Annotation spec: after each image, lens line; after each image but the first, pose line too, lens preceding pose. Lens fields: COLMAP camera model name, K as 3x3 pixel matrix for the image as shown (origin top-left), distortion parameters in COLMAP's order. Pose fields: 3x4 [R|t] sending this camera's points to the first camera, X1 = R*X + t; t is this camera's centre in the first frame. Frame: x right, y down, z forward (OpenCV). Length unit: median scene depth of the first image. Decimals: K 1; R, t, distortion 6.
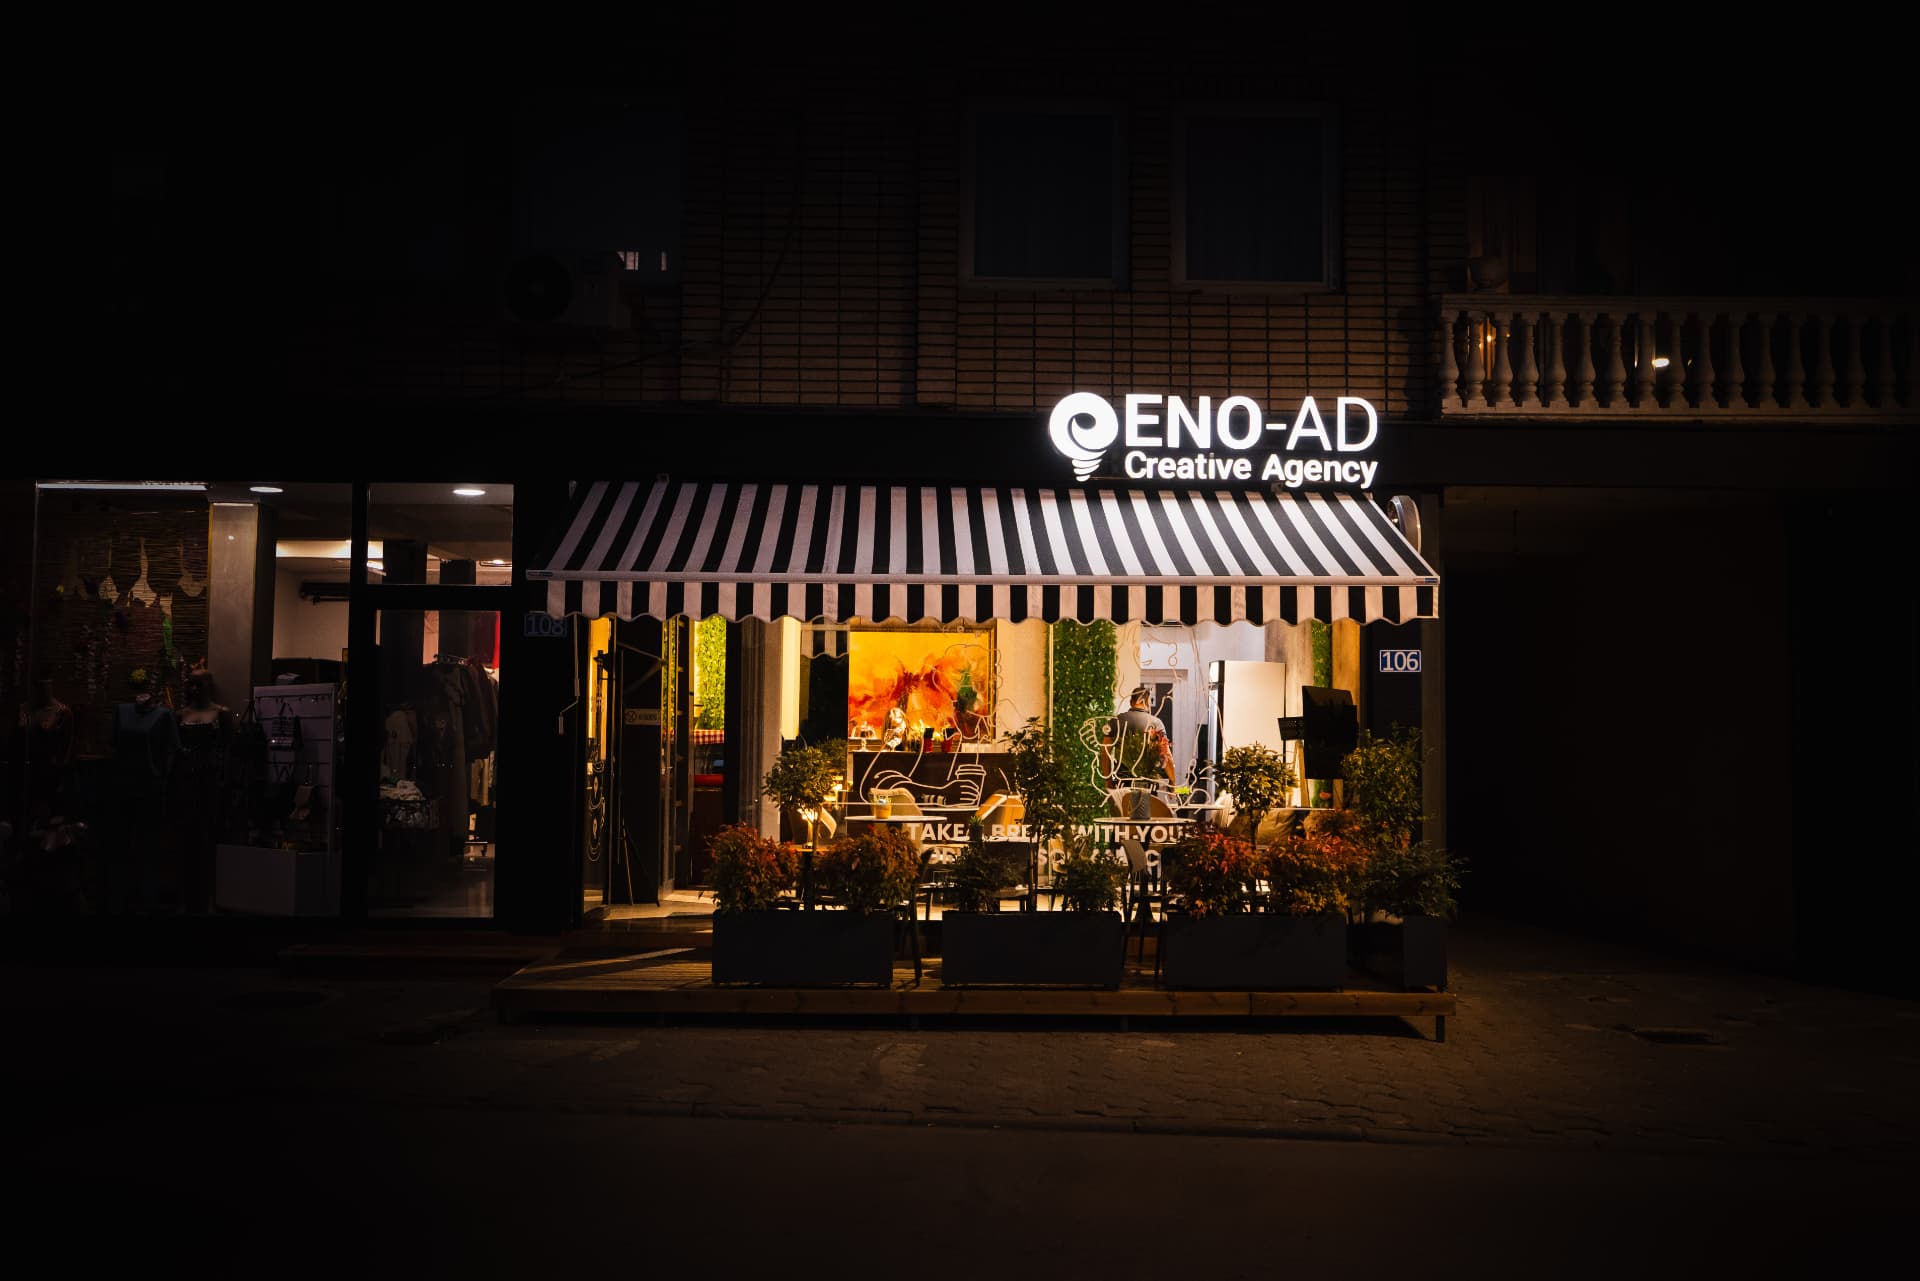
lens RADIAL K [[2057.8, 0, 962.1], [0, 2057.8, 576.5], [0, 0, 1]] dist [0.016887, 0.004483]
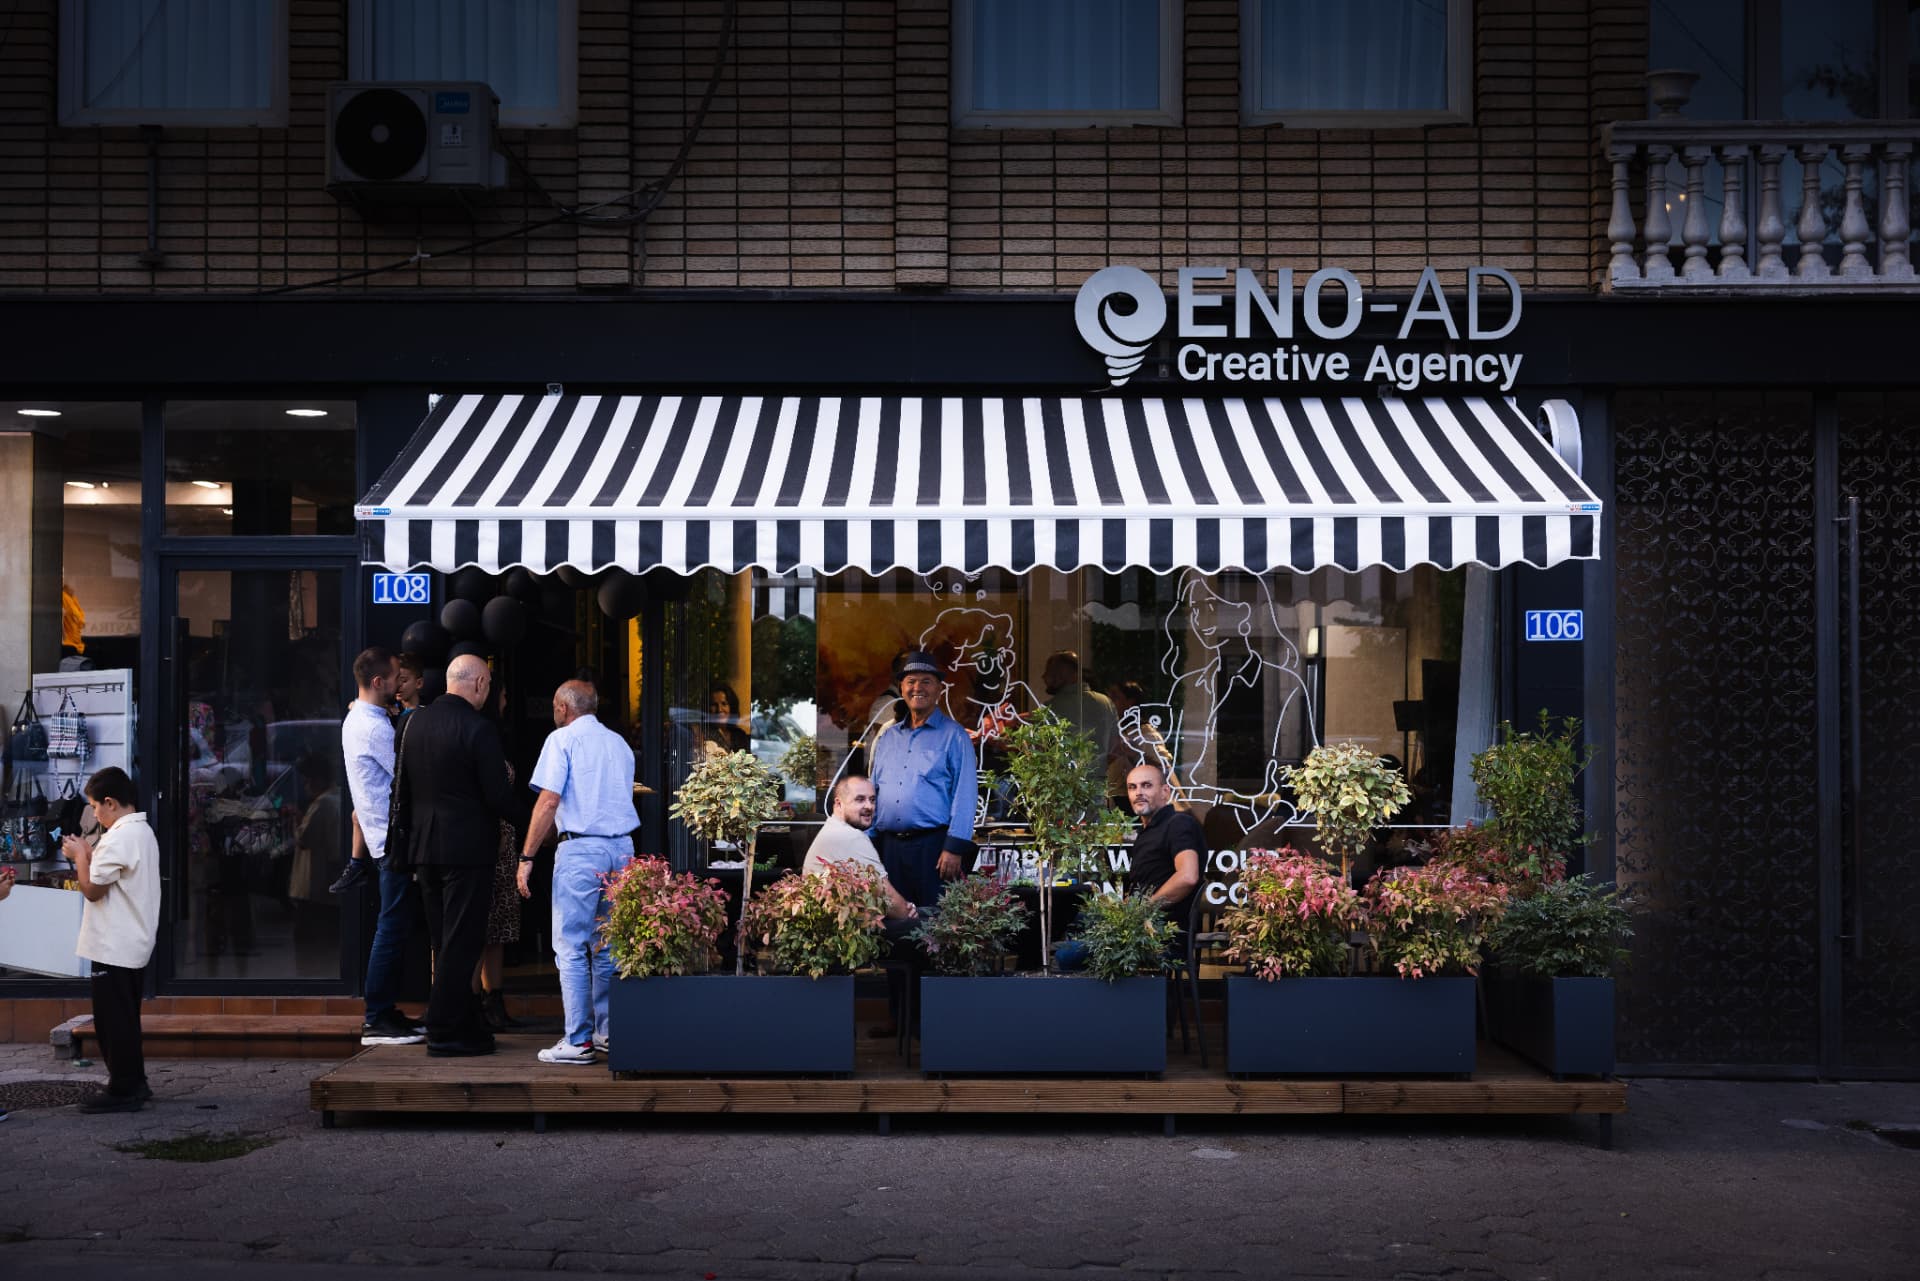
lens RADIAL K [[2505.1, 0, 944.0], [0, 2505.1, 633.0], [0, 0, 1]] dist [0.021748, -0.011457]
pose [[0.999272, -0.009413, -0.036984, 0.027772], [0.011033, 0.998977, 0.043862, 0.002039], [0.036533, -0.044238, 0.998353, 0.096174]]
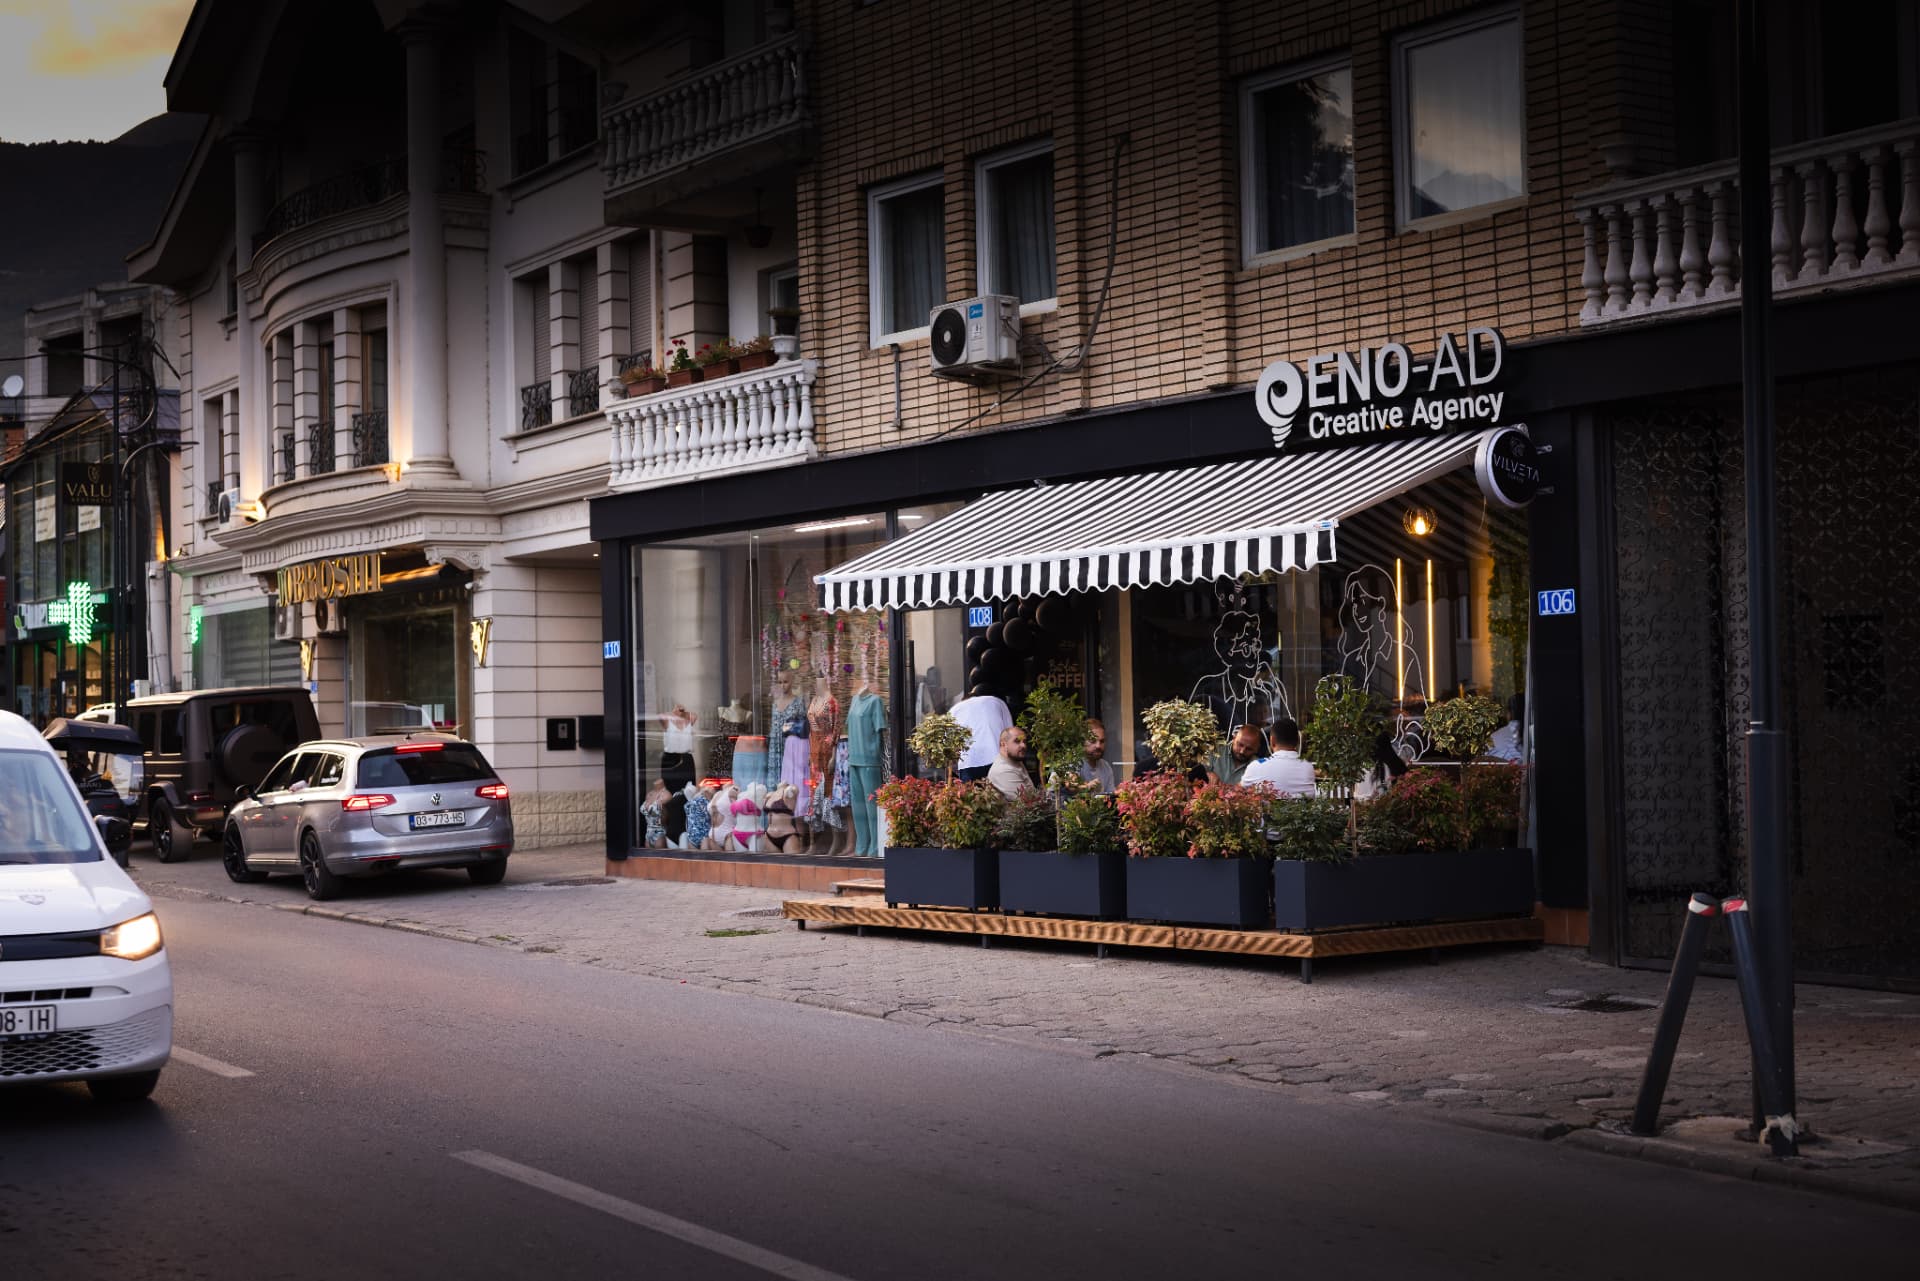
lens RADIAL K [[2607.9, 0, 960.0], [0, 2607.9, 640.5], [0, 0, 1]] dist [-0.003137, 0.406212]
pose [[0.595615, -0.049438, -0.801747, 0.991089], [0.085464, 0.996339, 0.002053, 0.032957], [0.798710, -0.069744, 0.597660, 0.086443]]
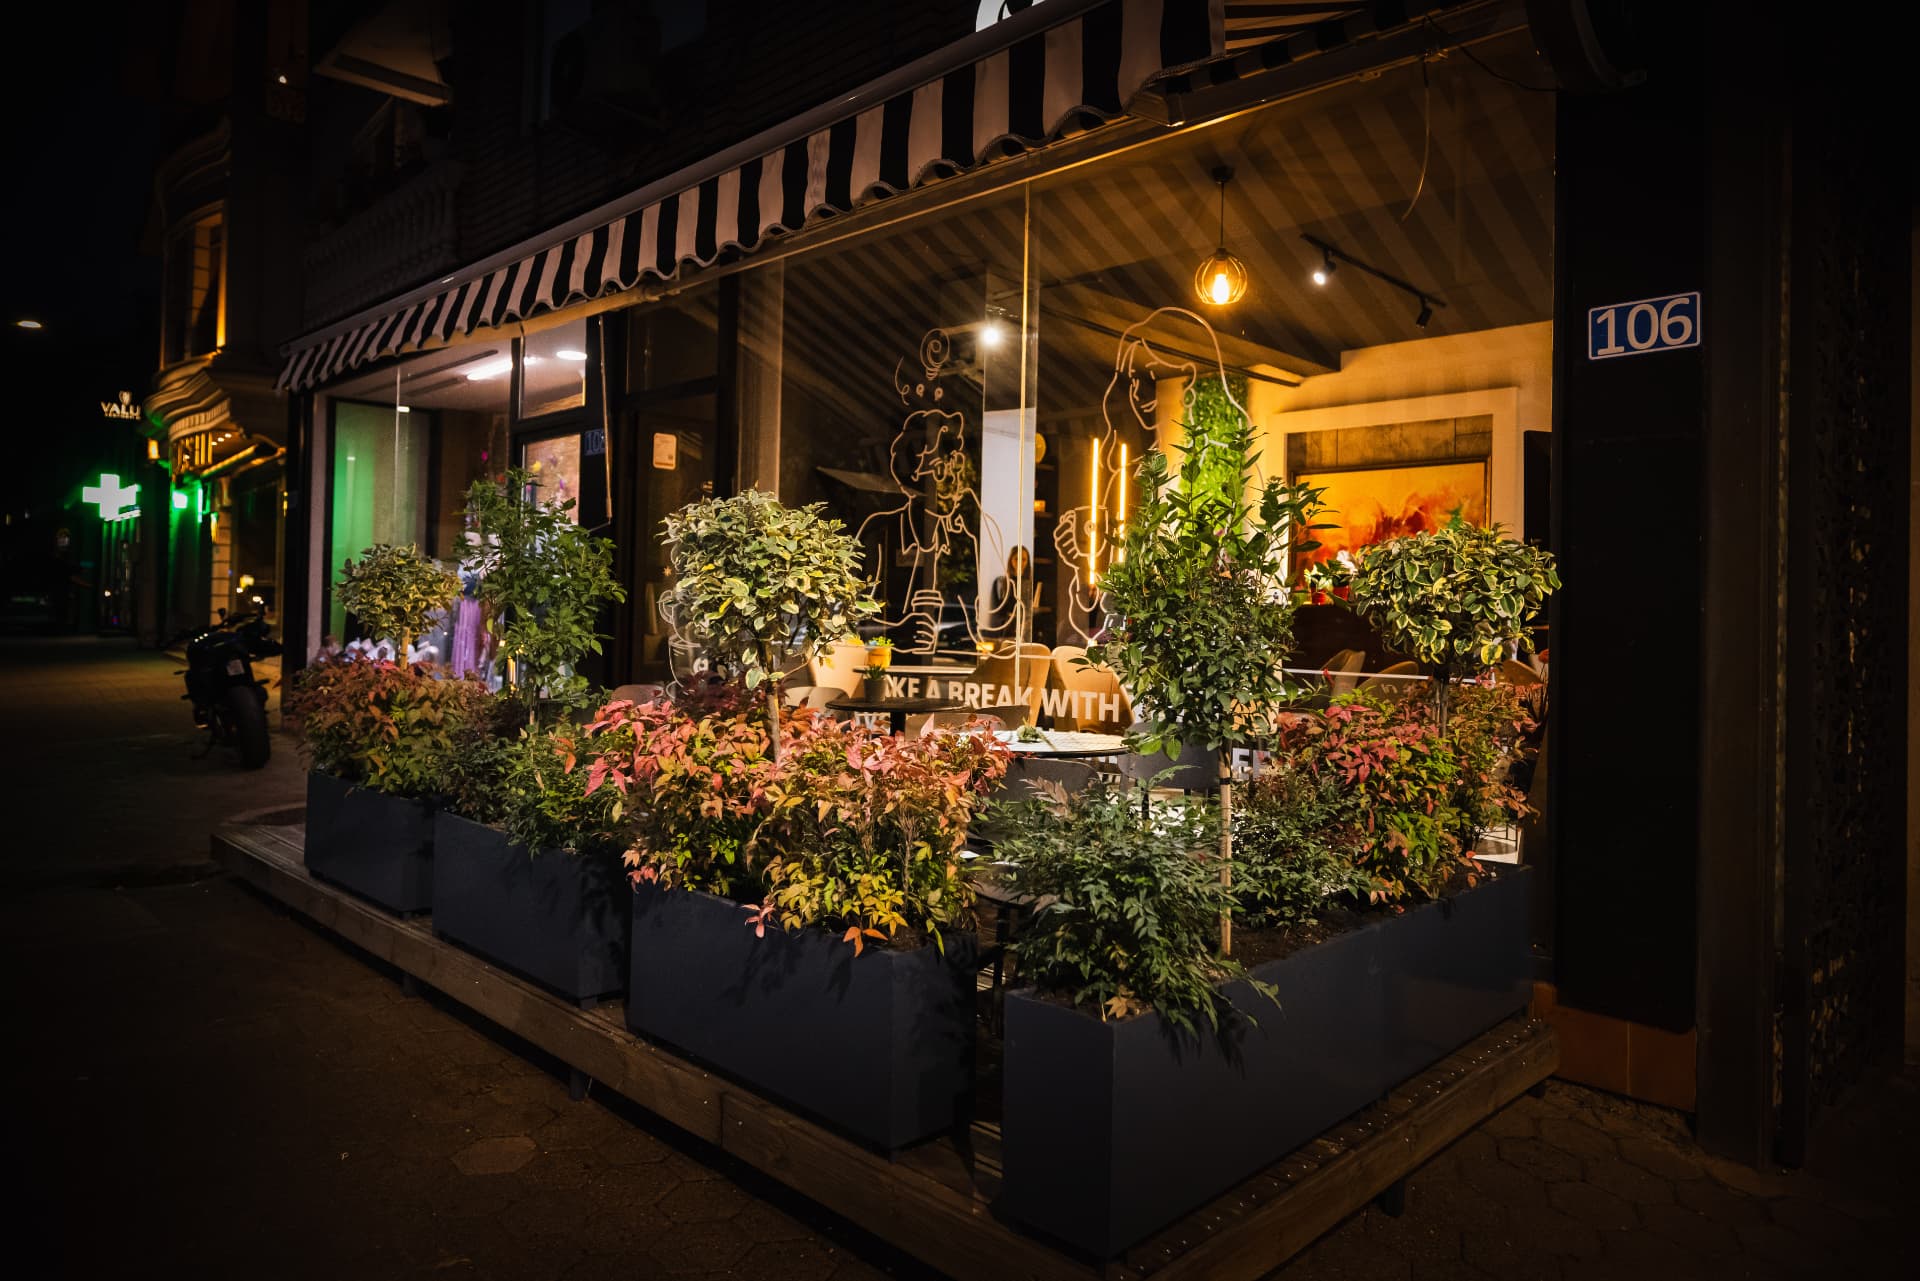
lens RADIAL K [[1205.0, 0, 957.7], [0, 1205.0, 595.8], [0, 0, 1]] dist [0.001309, -0.000103]
pose [[0.695173, -0.007126, -0.718807, 0.290092], [0.037330, 0.998959, 0.026199, 0.083166], [0.717872, -0.045046, 0.694716, 0.734186]]
